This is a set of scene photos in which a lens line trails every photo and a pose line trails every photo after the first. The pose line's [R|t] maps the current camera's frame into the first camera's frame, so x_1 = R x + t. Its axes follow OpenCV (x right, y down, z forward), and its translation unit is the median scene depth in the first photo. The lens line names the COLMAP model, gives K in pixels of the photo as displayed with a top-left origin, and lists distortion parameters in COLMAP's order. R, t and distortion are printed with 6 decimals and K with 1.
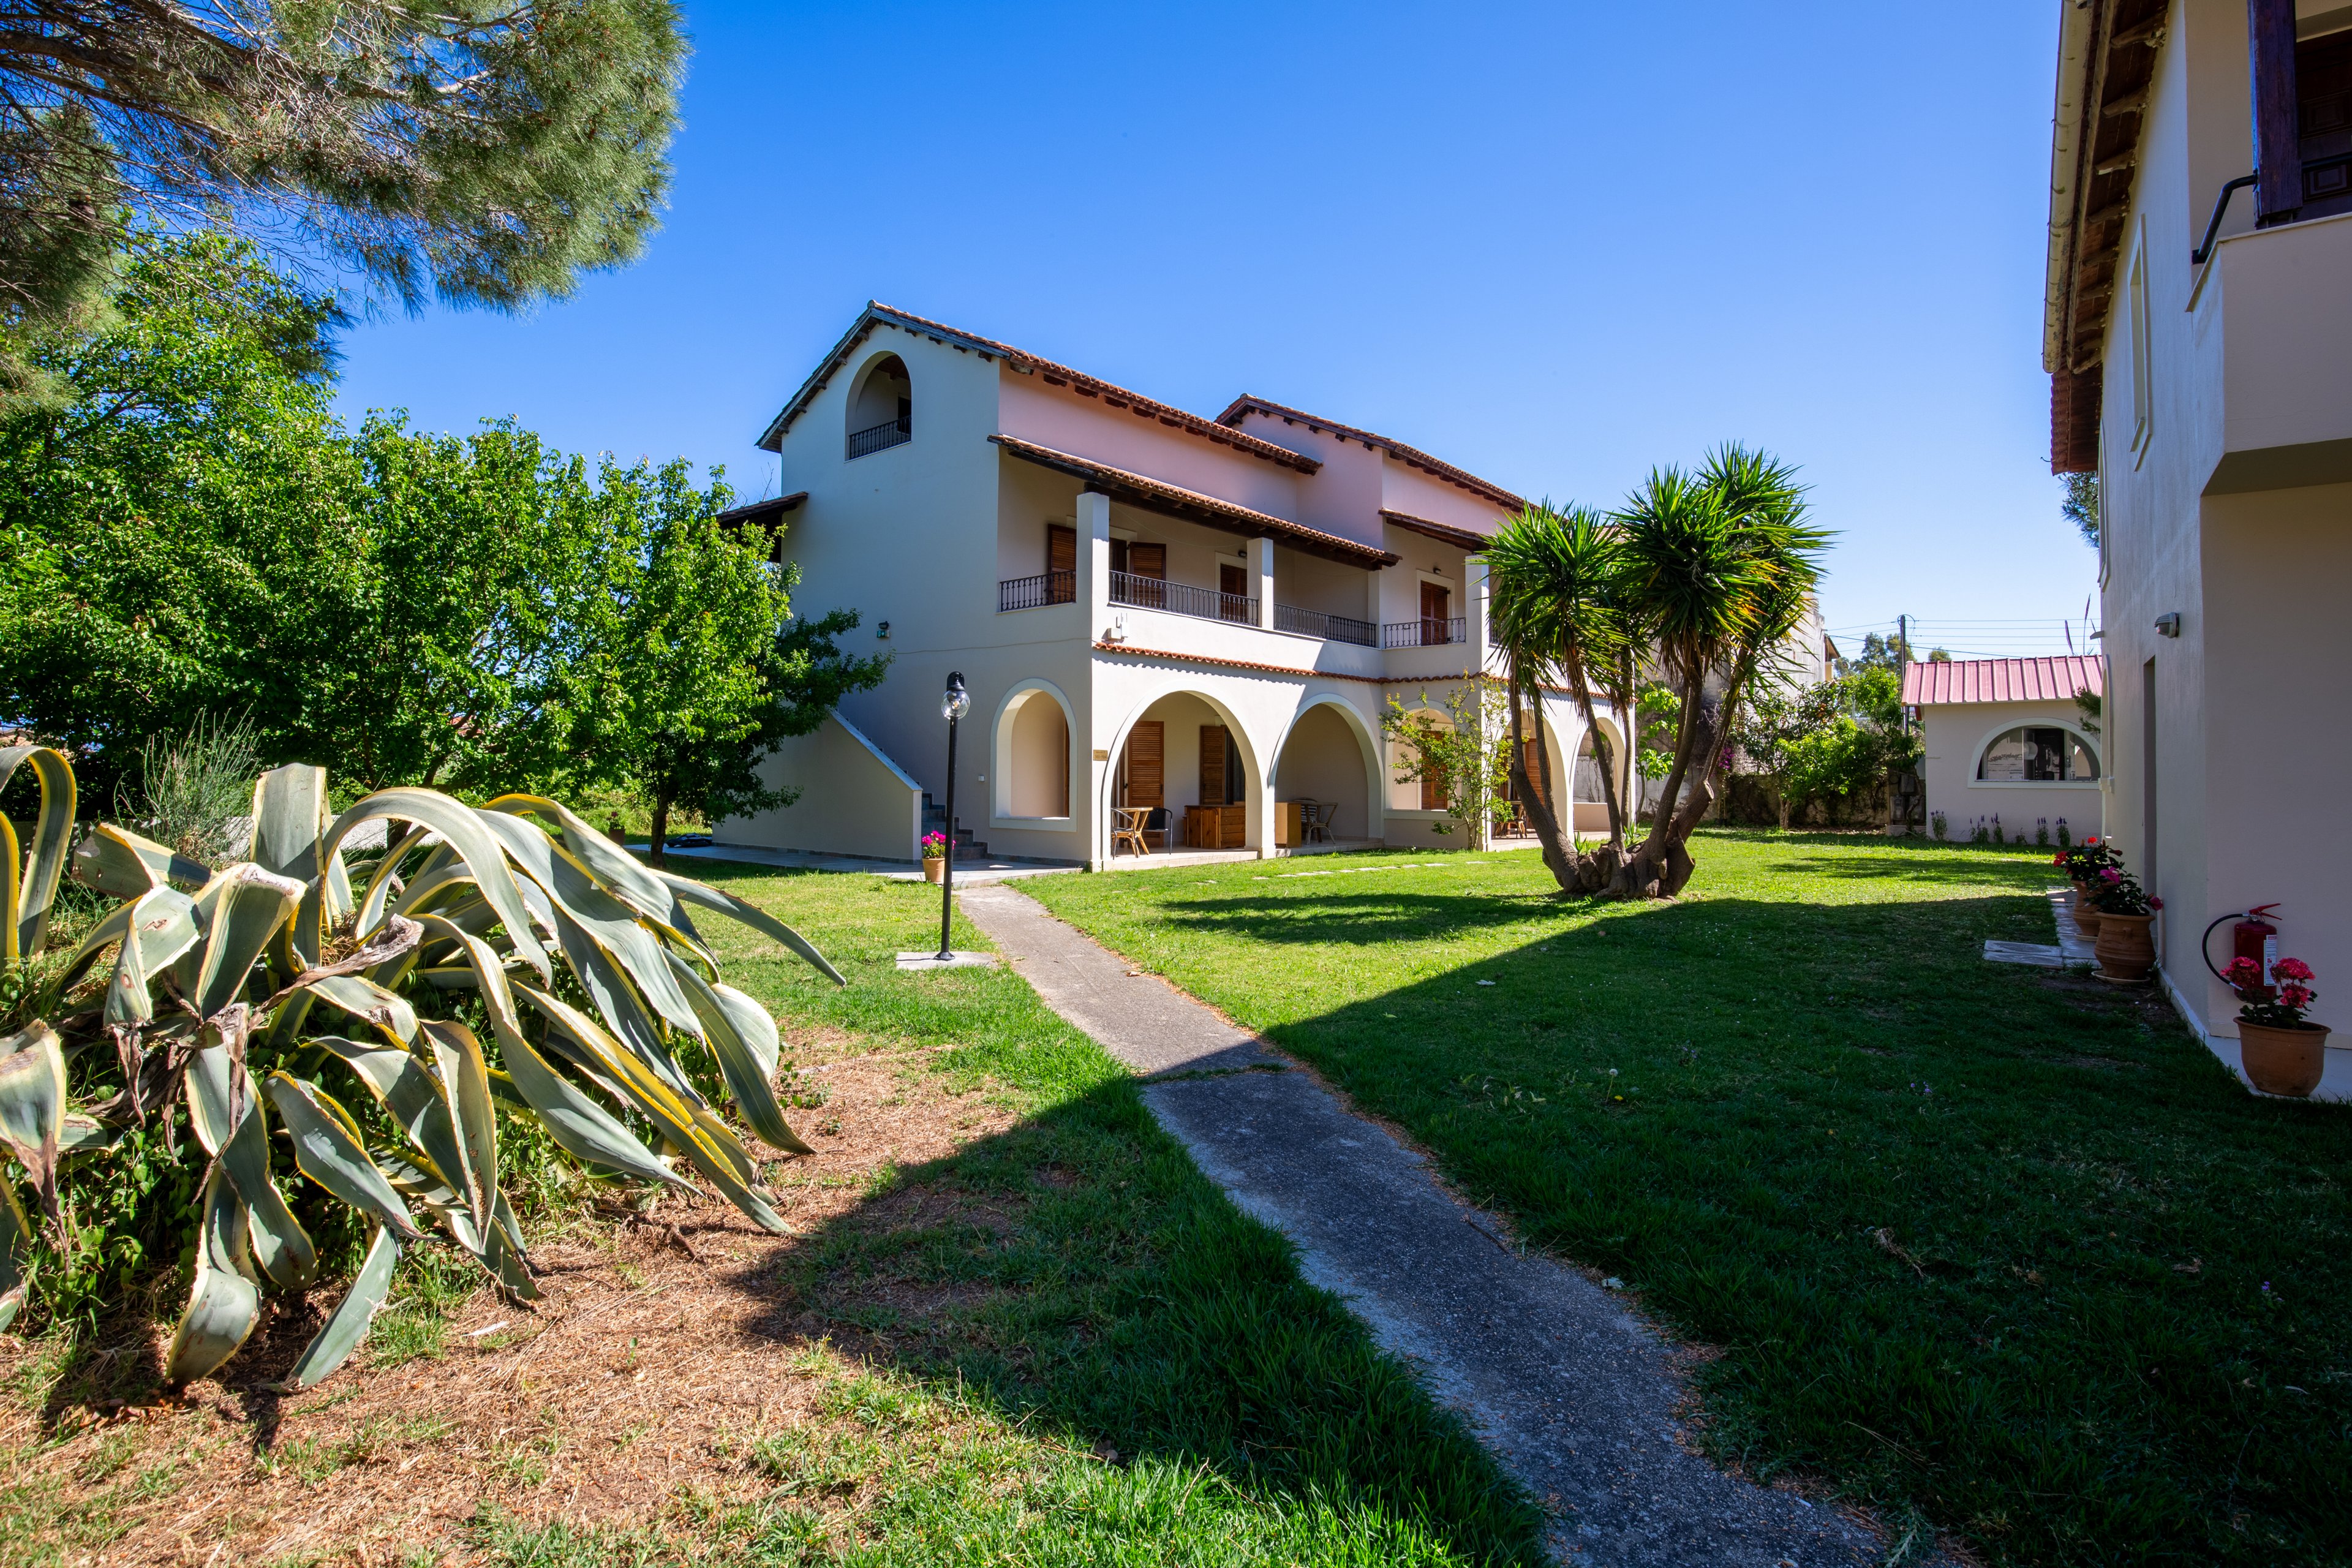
lens RADIAL K [[1119.5, 0, 1170.0], [0, 1119.5, 743.0], [0, 0, 1]] dist [-0.029983, 0.000076]
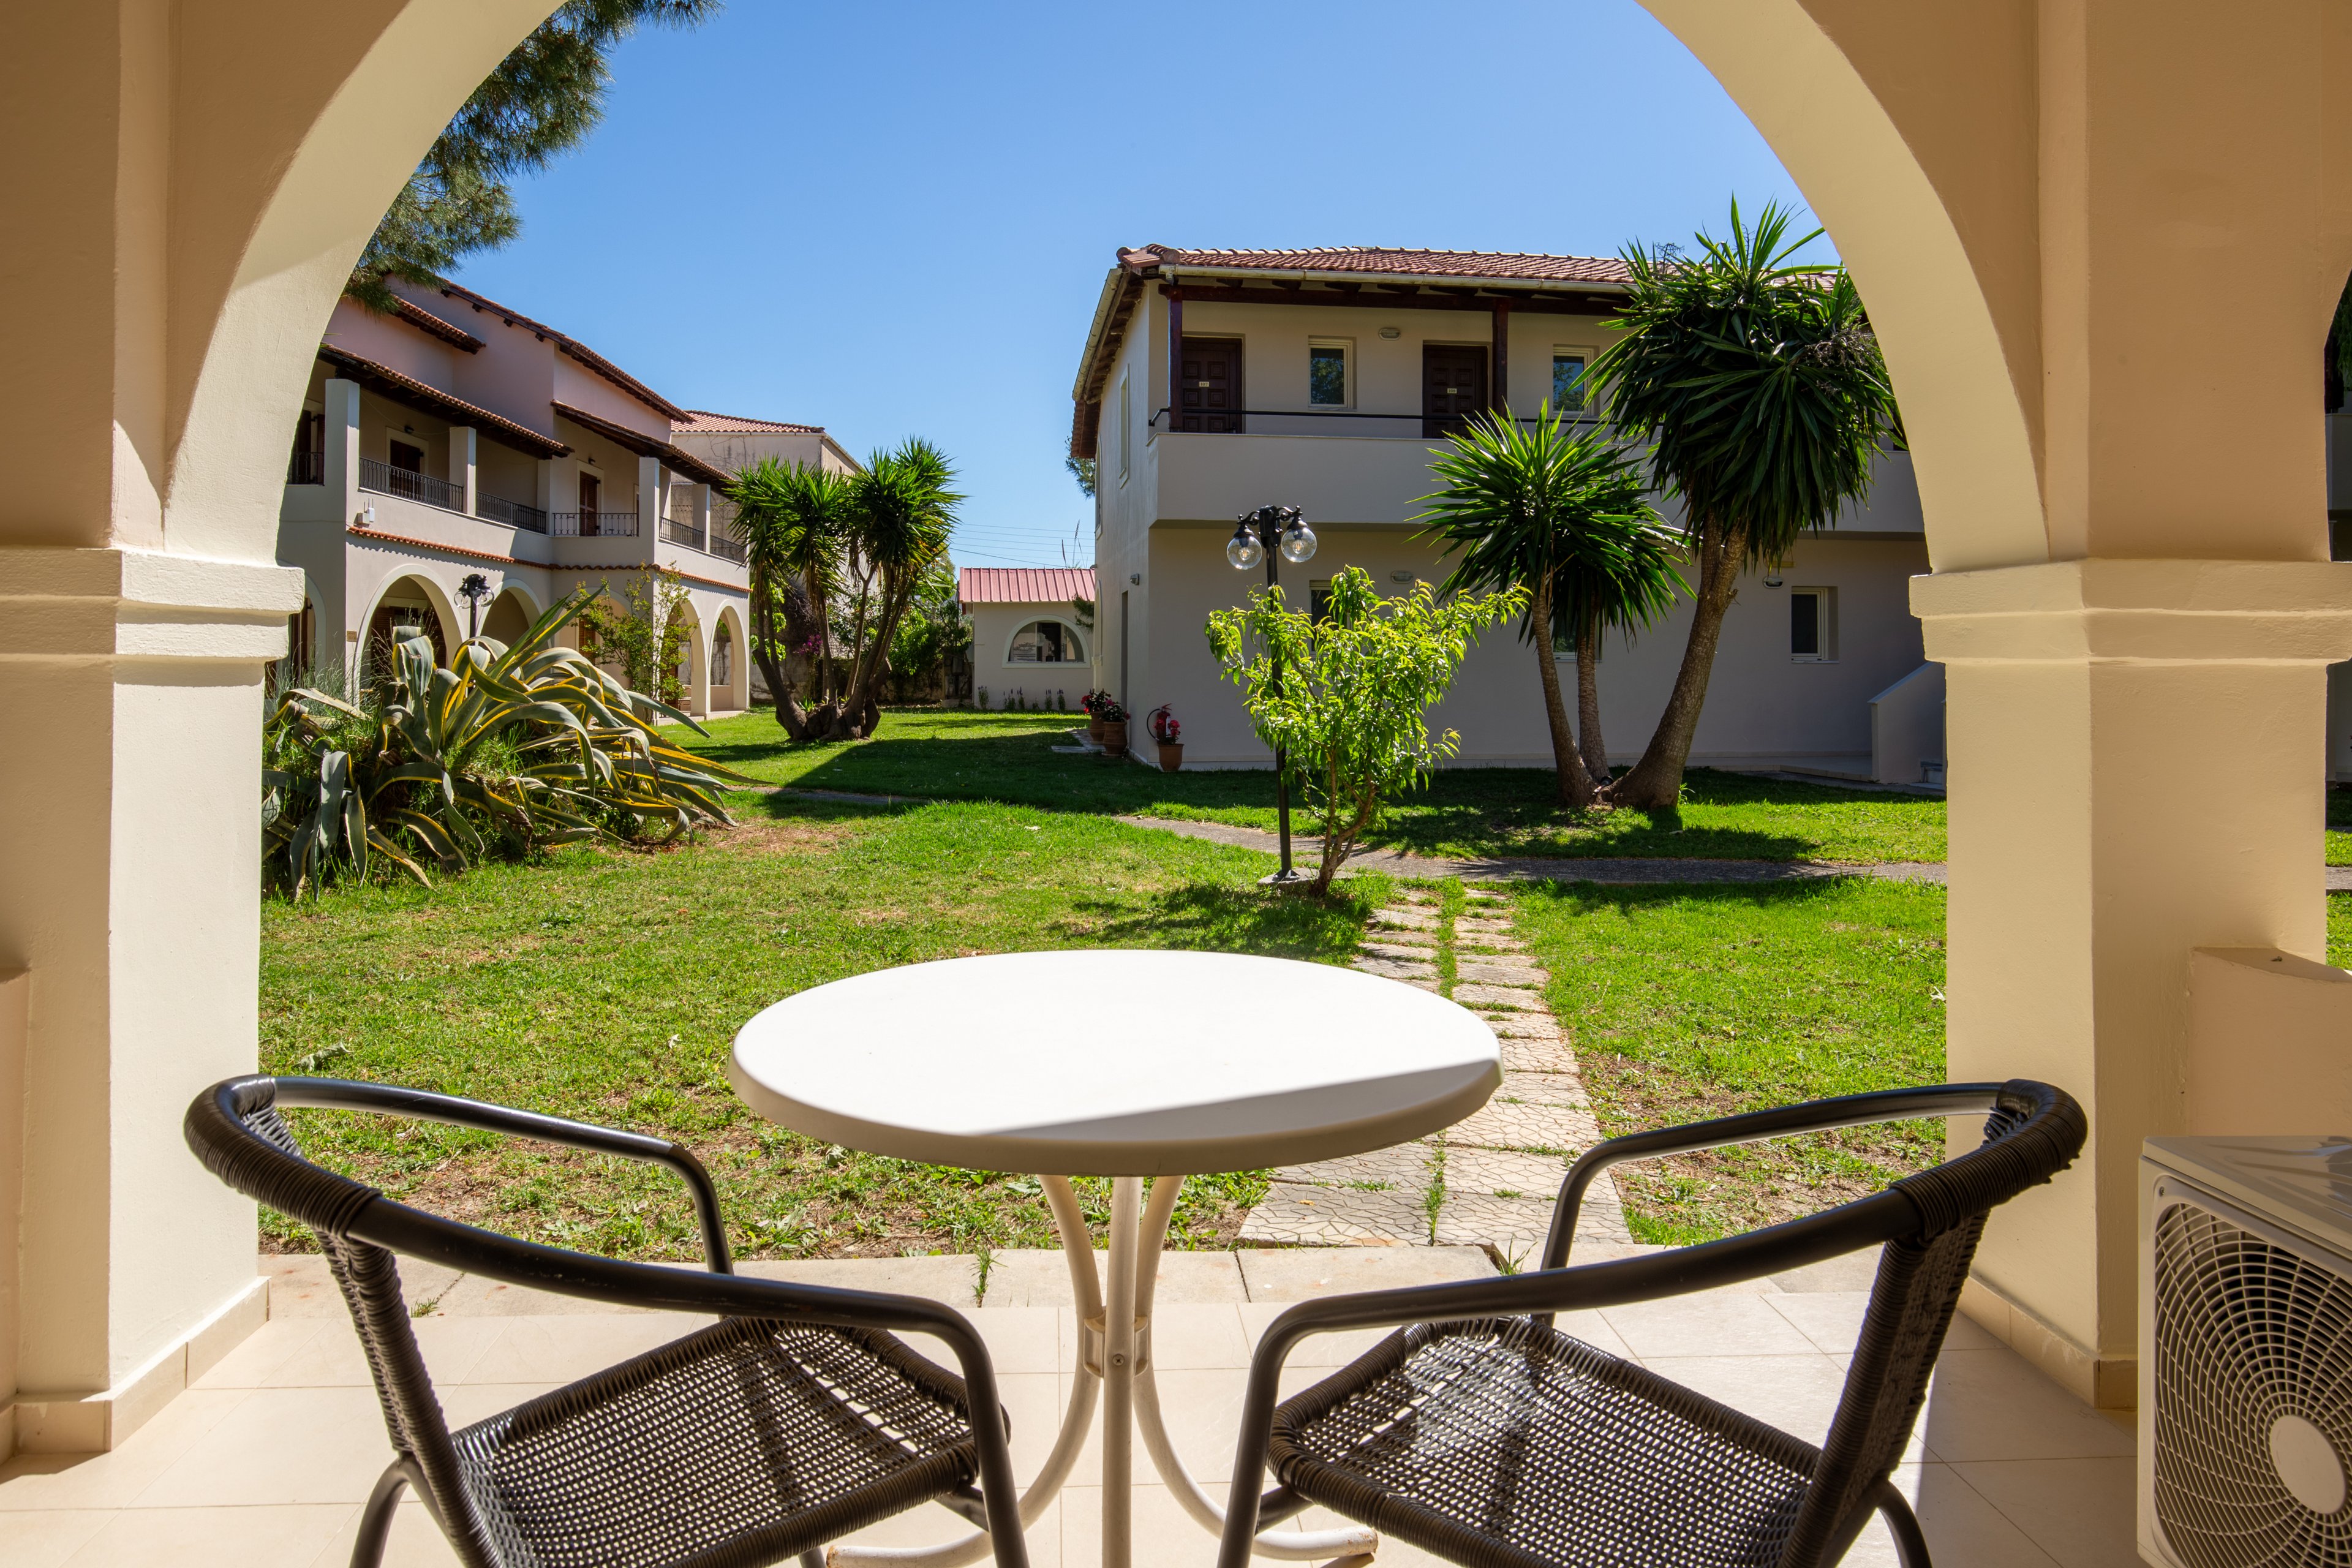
lens RADIAL K [[1224.6, 0, 1179.7], [0, 1224.6, 740.0], [0, 0, 1]] dist [-0.001330, 0.000273]
pose [[0.701158, -0.050427, 0.711220, -0.235207], [-0.014239, 0.996307, 0.084677, -0.000006], [-0.712864, -0.069499, 0.697851, -0.239802]]
